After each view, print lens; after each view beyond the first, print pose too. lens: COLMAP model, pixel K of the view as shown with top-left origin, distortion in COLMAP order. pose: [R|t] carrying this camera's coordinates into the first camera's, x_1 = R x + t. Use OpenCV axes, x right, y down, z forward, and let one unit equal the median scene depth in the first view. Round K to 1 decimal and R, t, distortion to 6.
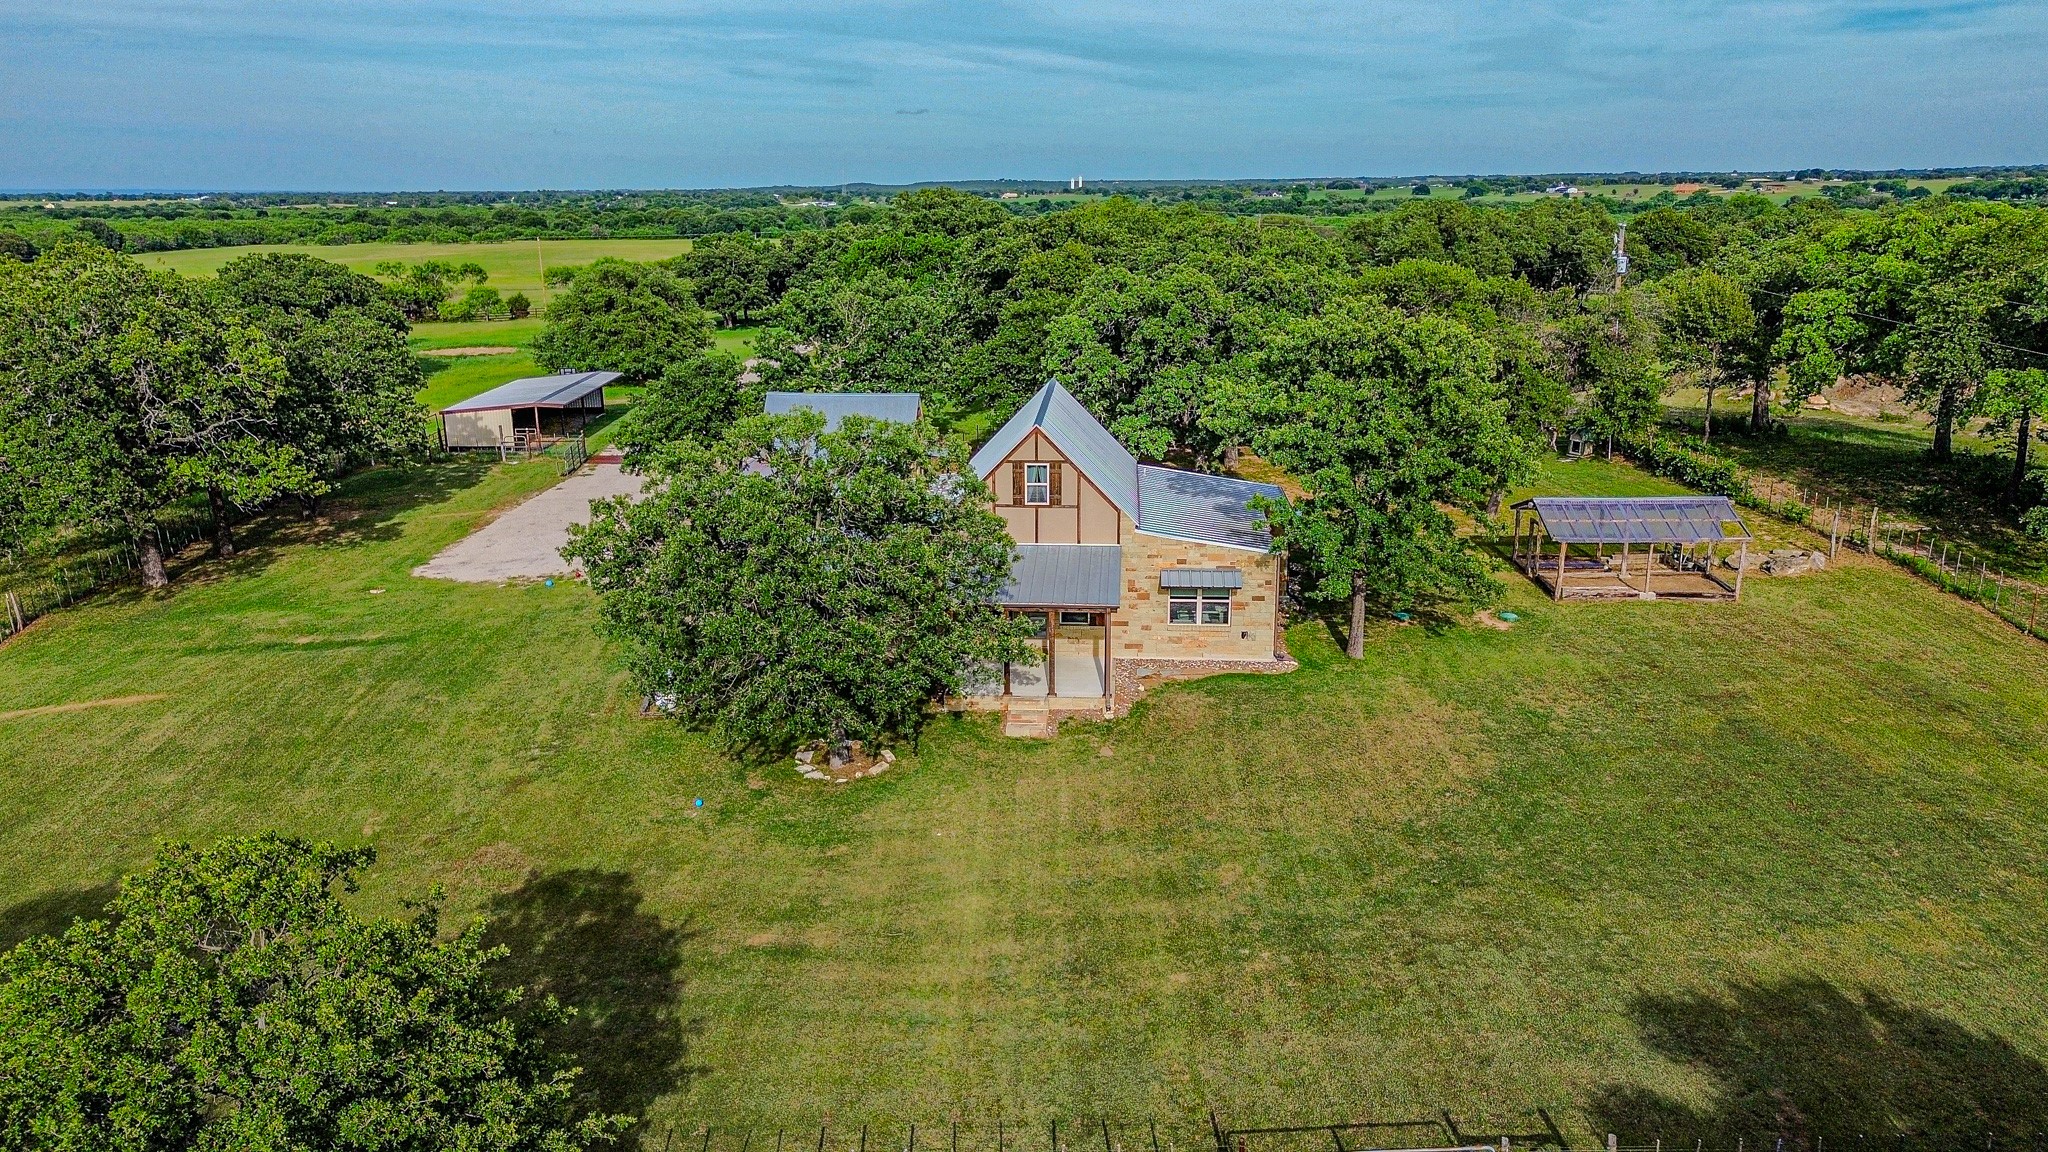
lens RADIAL K [[1451.7, 0, 1021.2], [0, 1451.7, 545.8], [0, 0, 1]] dist [0.068811, -0.062471]
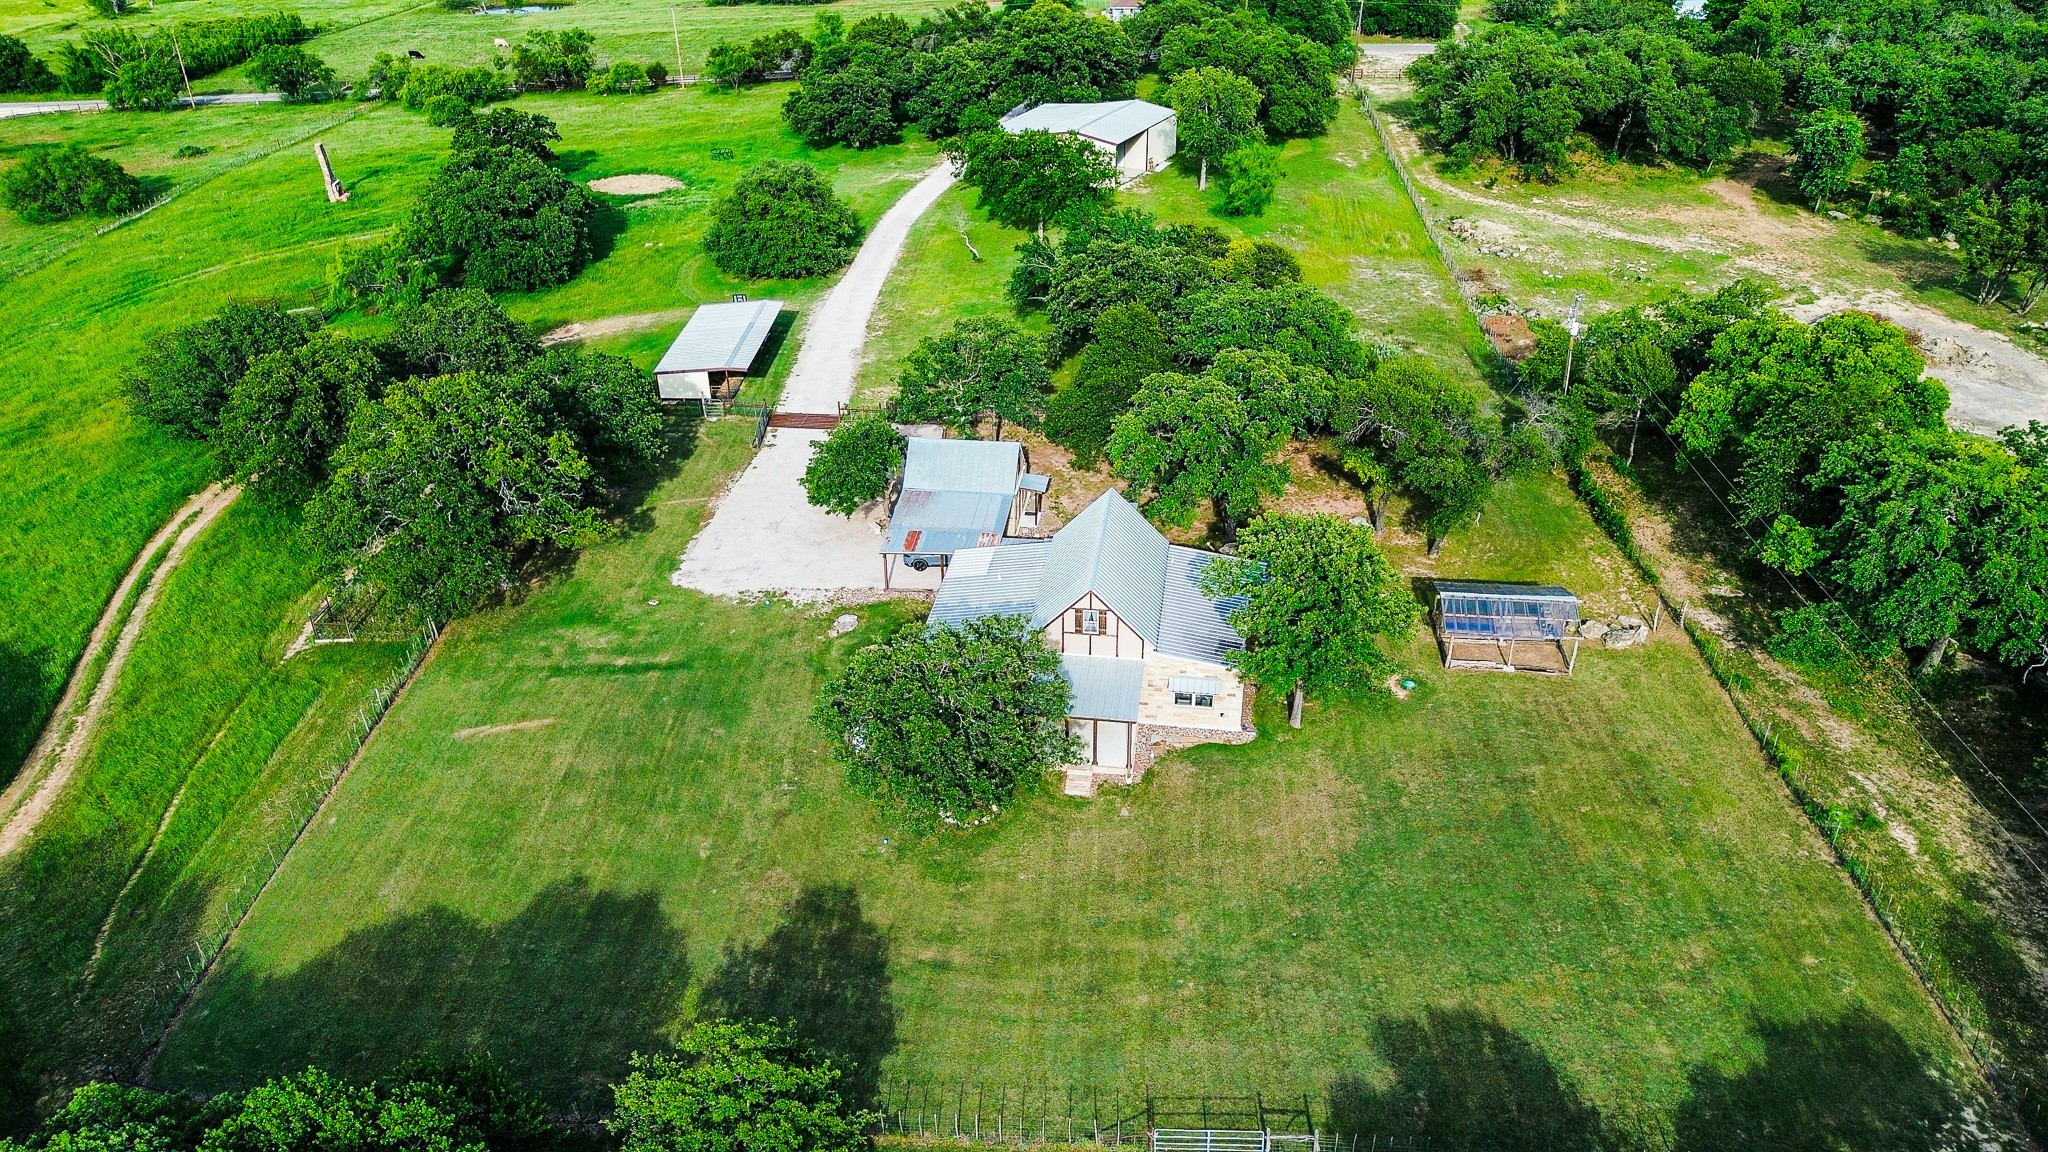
lens RADIAL K [[1451.7, 0, 1021.2], [0, 1451.7, 545.8], [0, 0, 1]] dist [0.068811, -0.062471]
pose [[0.996940, 0.029805, -0.072261, 0.050448], [-0.010107, 0.965843, 0.258930, -0.567740], [0.077510, -0.257407, 0.963189, -0.521098]]
